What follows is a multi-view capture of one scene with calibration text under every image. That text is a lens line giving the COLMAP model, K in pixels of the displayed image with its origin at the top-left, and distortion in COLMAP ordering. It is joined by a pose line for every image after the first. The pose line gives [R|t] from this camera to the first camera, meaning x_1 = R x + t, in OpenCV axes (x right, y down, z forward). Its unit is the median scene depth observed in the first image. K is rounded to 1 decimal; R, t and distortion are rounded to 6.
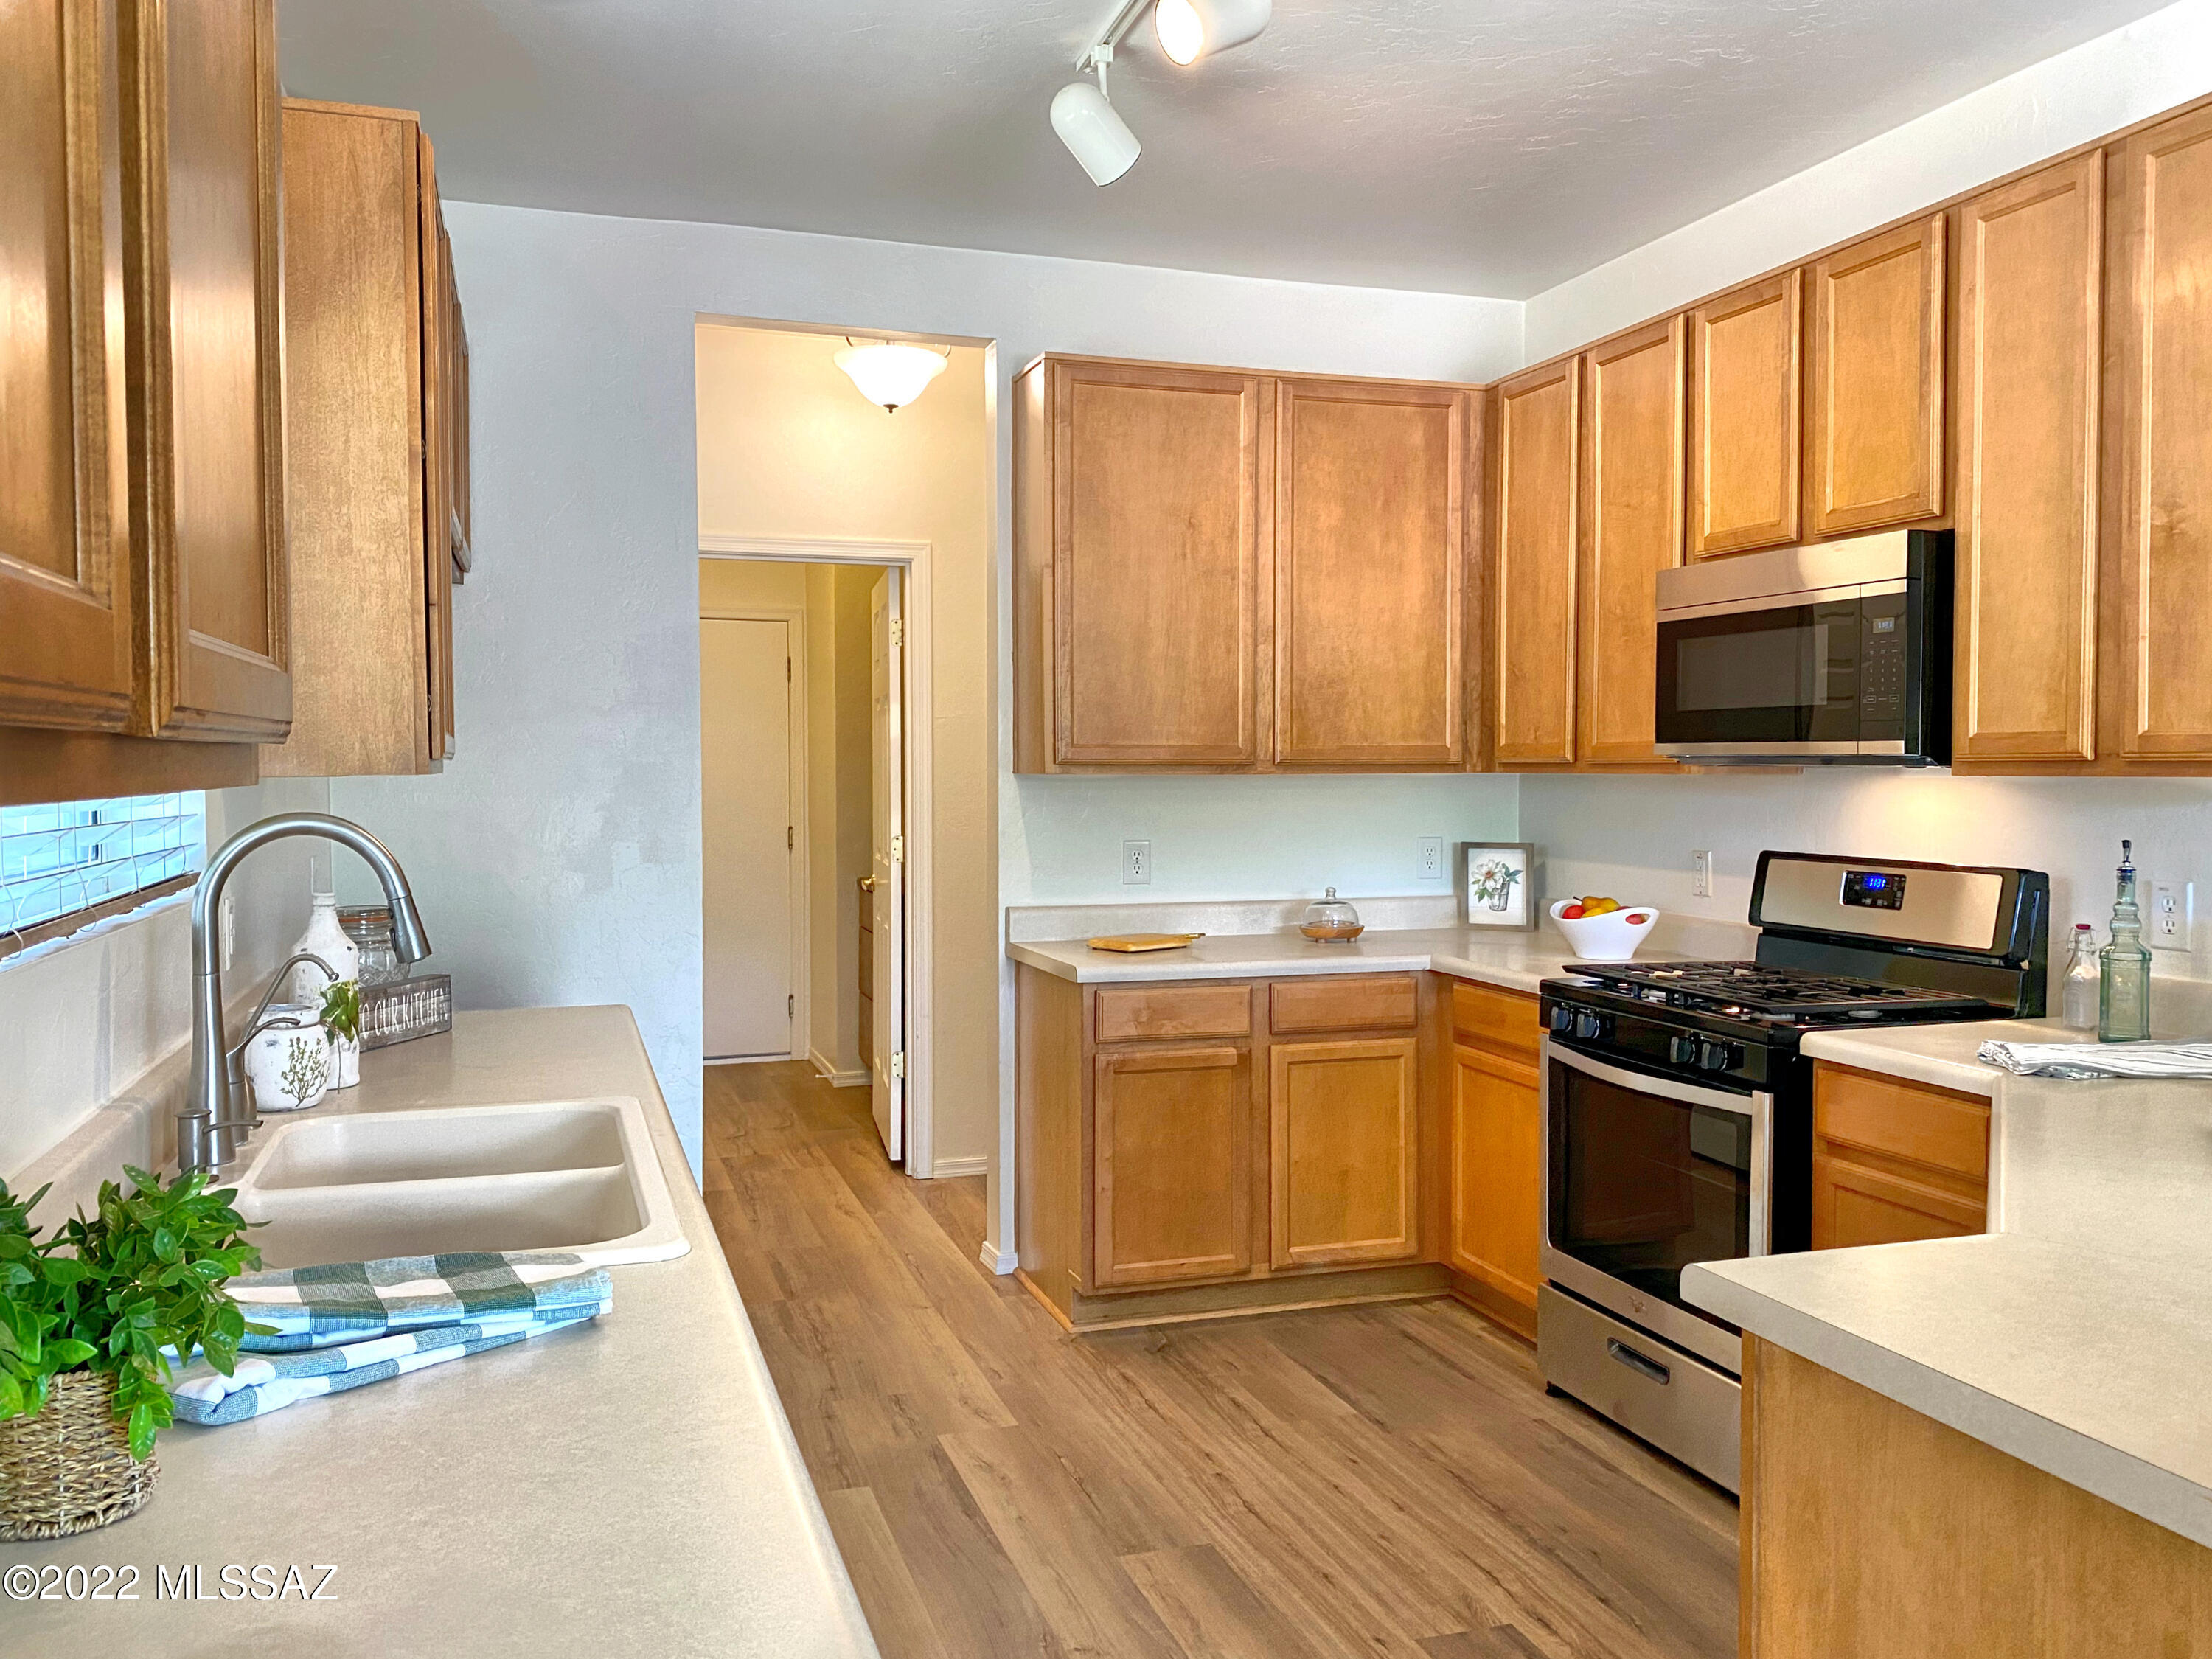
lens RADIAL K [[1714.3, 0, 1119.1], [0, 1714.3, 815.5], [0, 0, 1]] dist [0.046555, -0.062792]
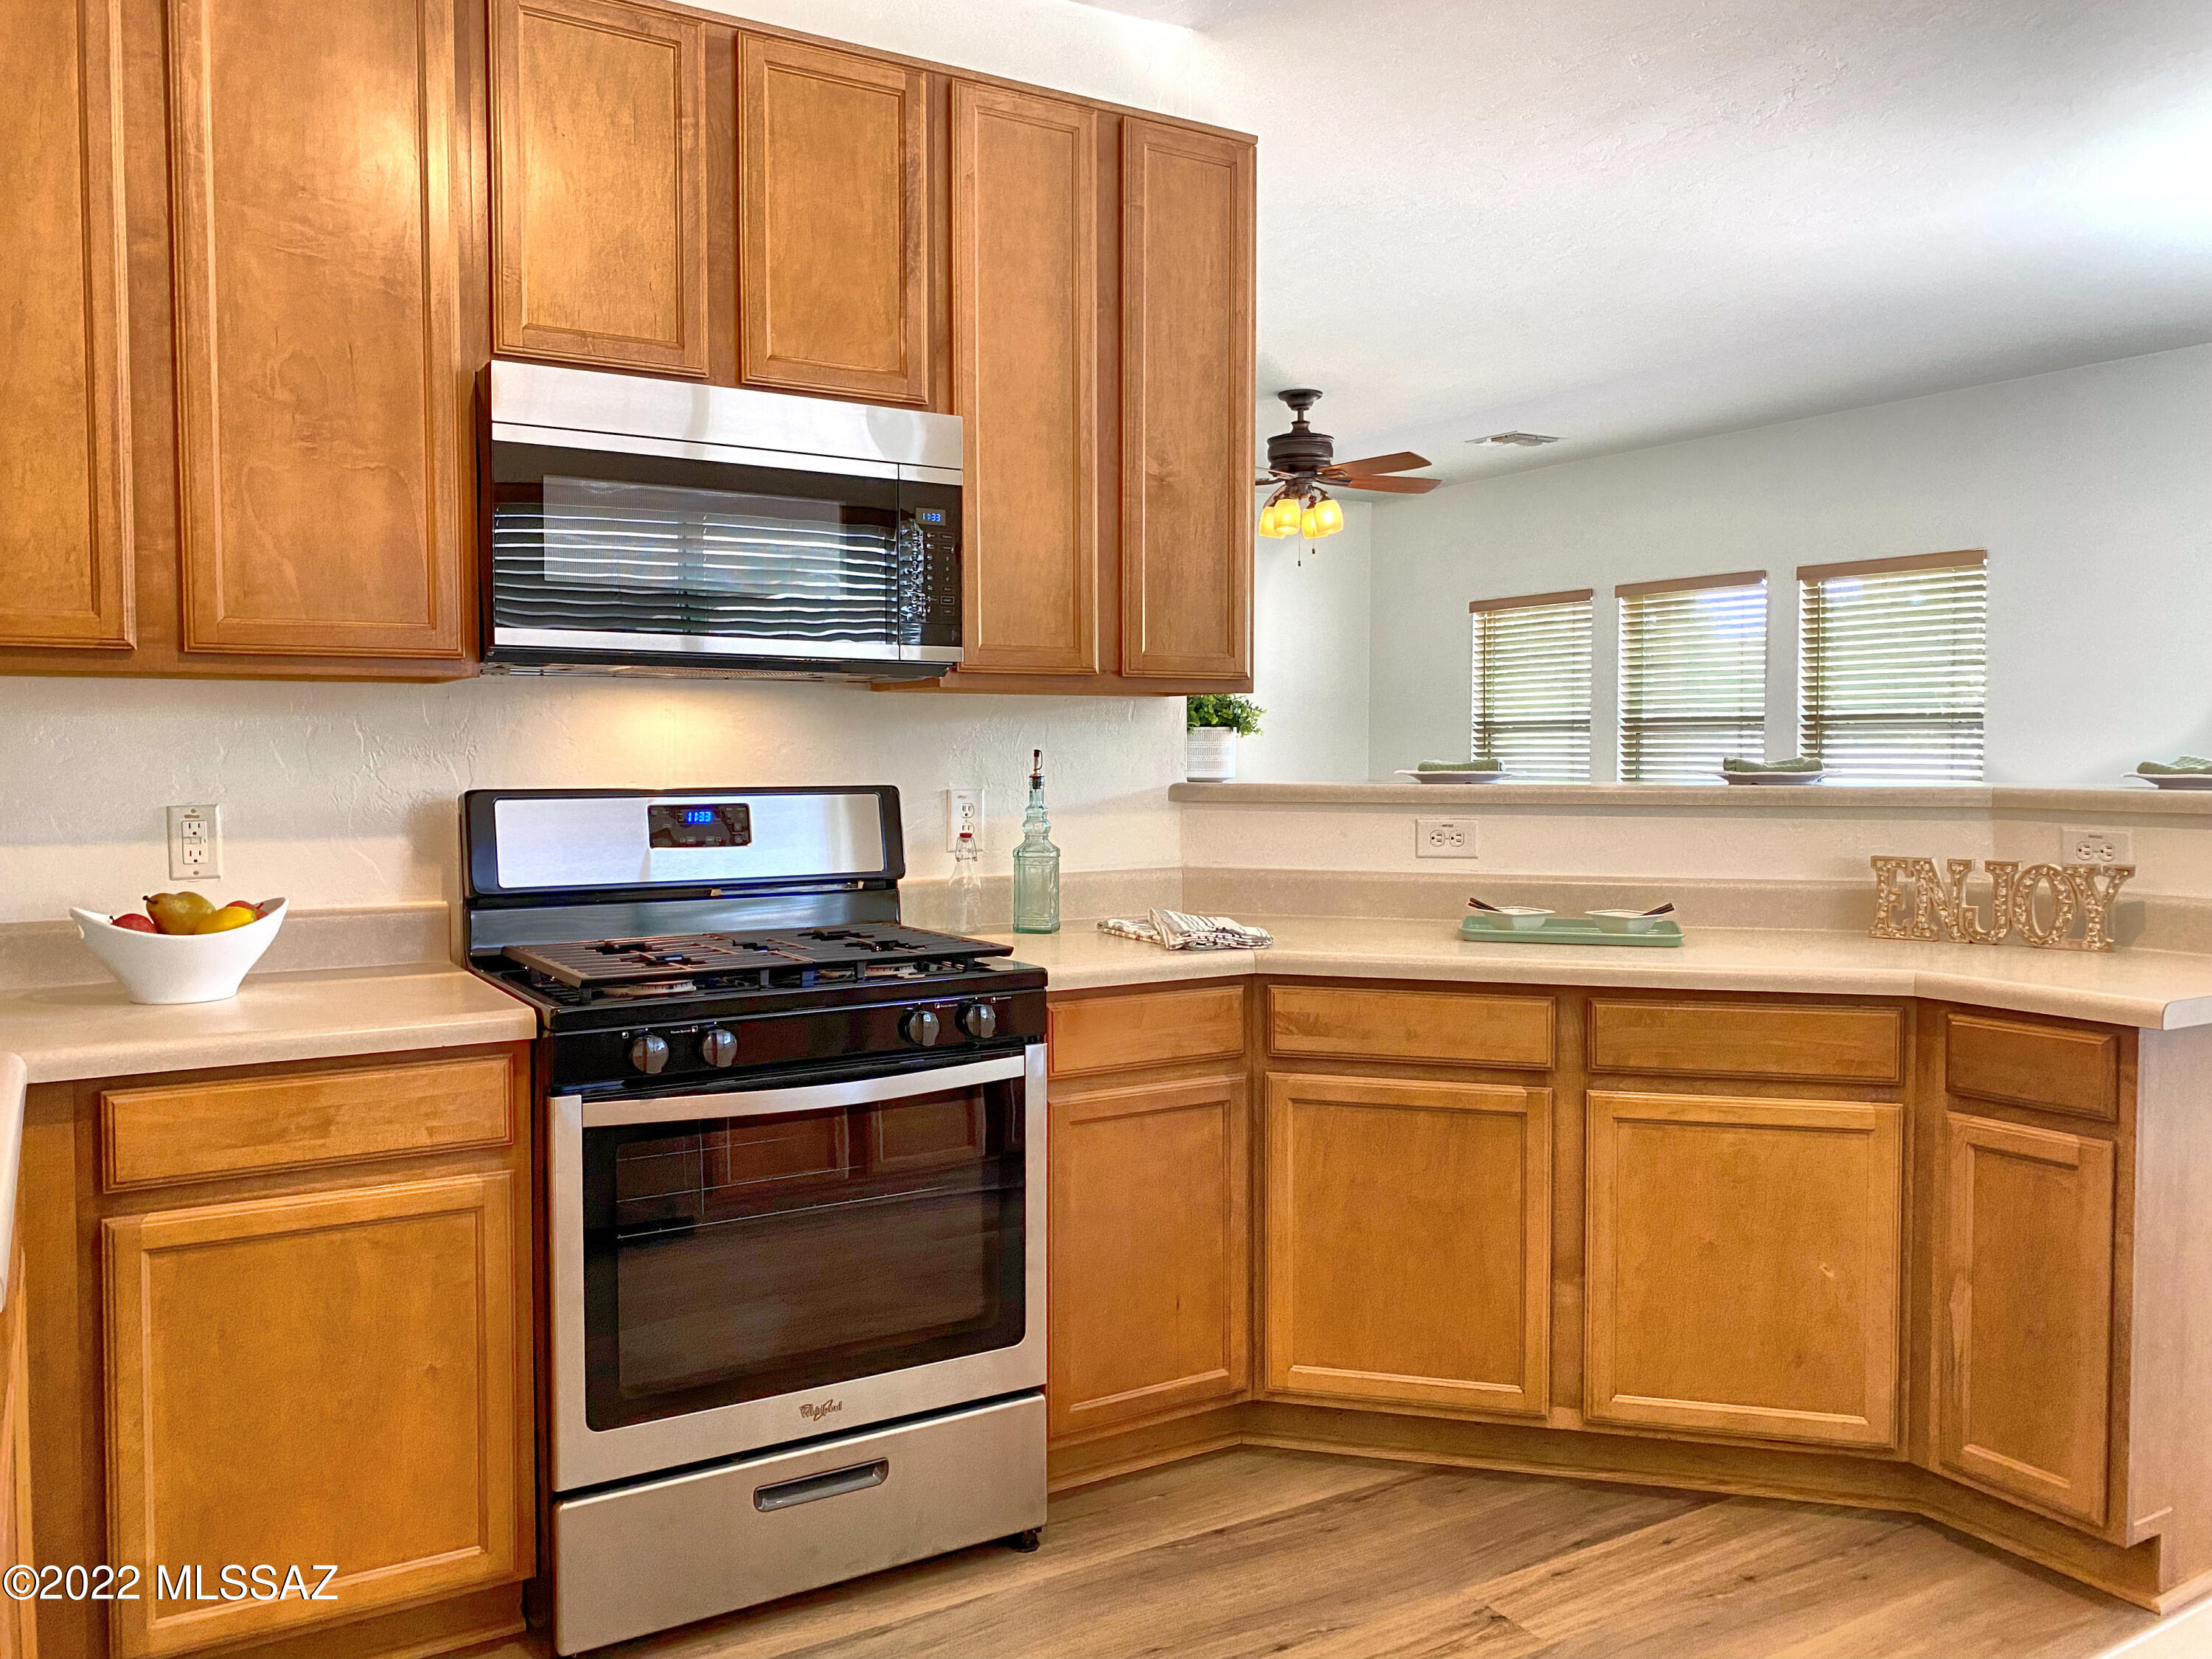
lens RADIAL K [[1714.3, 0, 1106.0], [0, 1714.3, 816.2], [0, 0, 1]] dist [0.046555, -0.062792]
pose [[-0.228724, -0.042466, 0.972565, -0.509214], [0.025117, 0.998458, 0.049503, 0.003802], [-0.973167, 0.035751, -0.227304, 1.262253]]
